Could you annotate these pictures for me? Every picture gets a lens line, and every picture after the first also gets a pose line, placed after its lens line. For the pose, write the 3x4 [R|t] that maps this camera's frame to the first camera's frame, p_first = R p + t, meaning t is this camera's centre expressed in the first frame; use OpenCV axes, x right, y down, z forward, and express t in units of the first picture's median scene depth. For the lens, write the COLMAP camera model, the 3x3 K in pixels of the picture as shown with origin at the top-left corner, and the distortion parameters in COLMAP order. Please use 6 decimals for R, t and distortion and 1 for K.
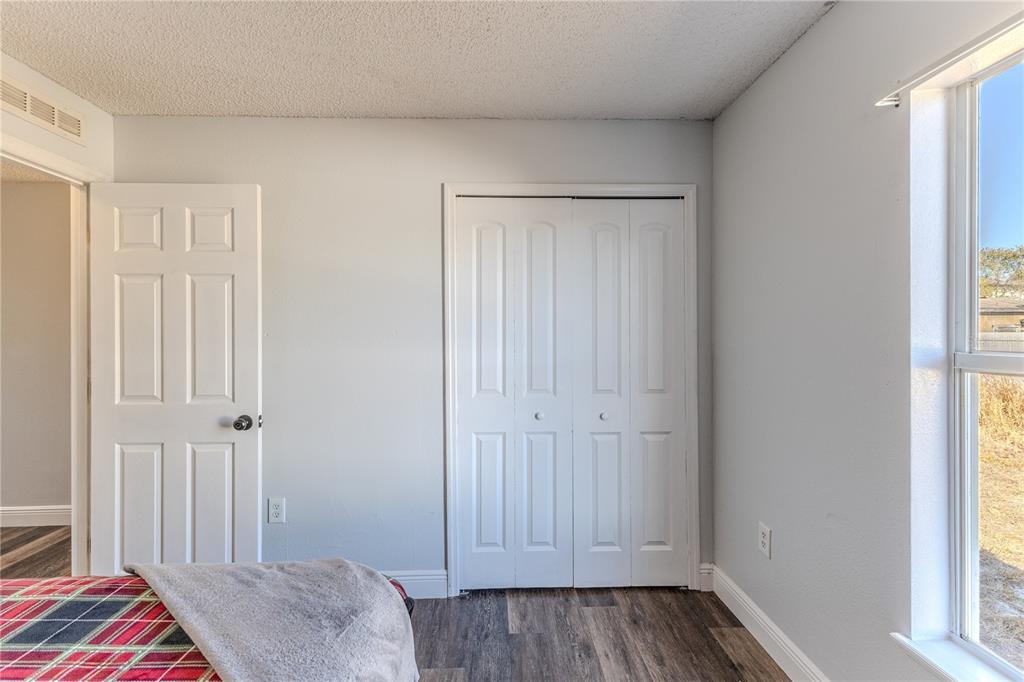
lens RADIAL K [[459.7, 0, 509.3], [0, 459.7, 333.1], [0, 0, 1]] dist [0.000995, 0.000024]
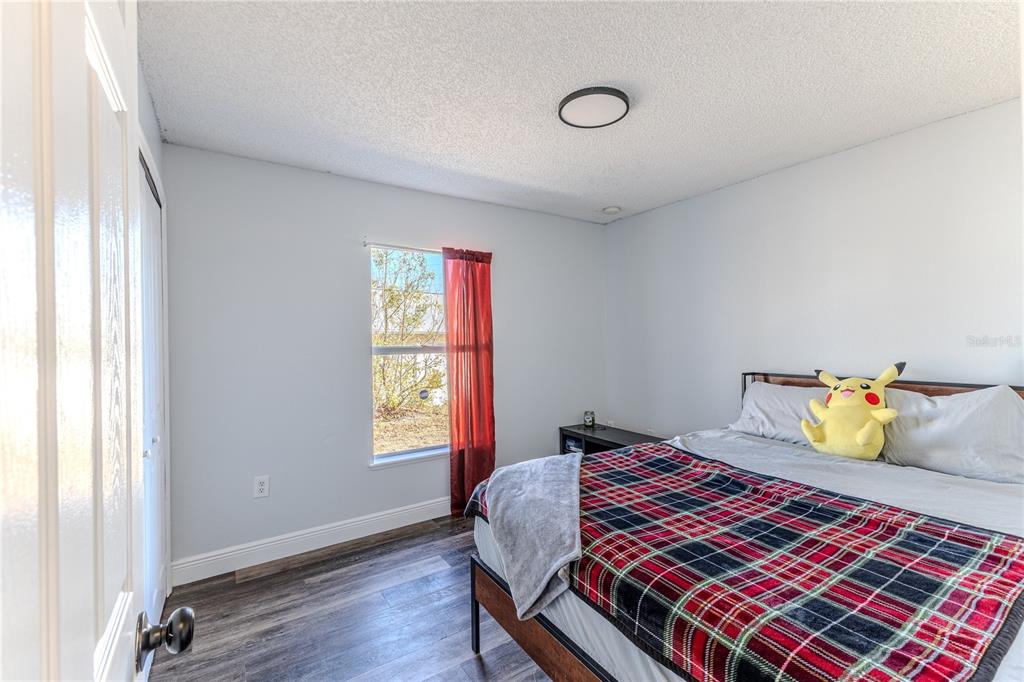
lens RADIAL K [[459.7, 0, 509.3], [0, 459.7, 333.1], [0, 0, 1]] dist [0.000995, 0.000024]
pose [[-0.503750, 0.005969, 0.863829, -1.092873], [0.011883, 0.999929, 0.000020, -0.014586], [-0.863768, 0.010275, -0.503785, 1.085342]]
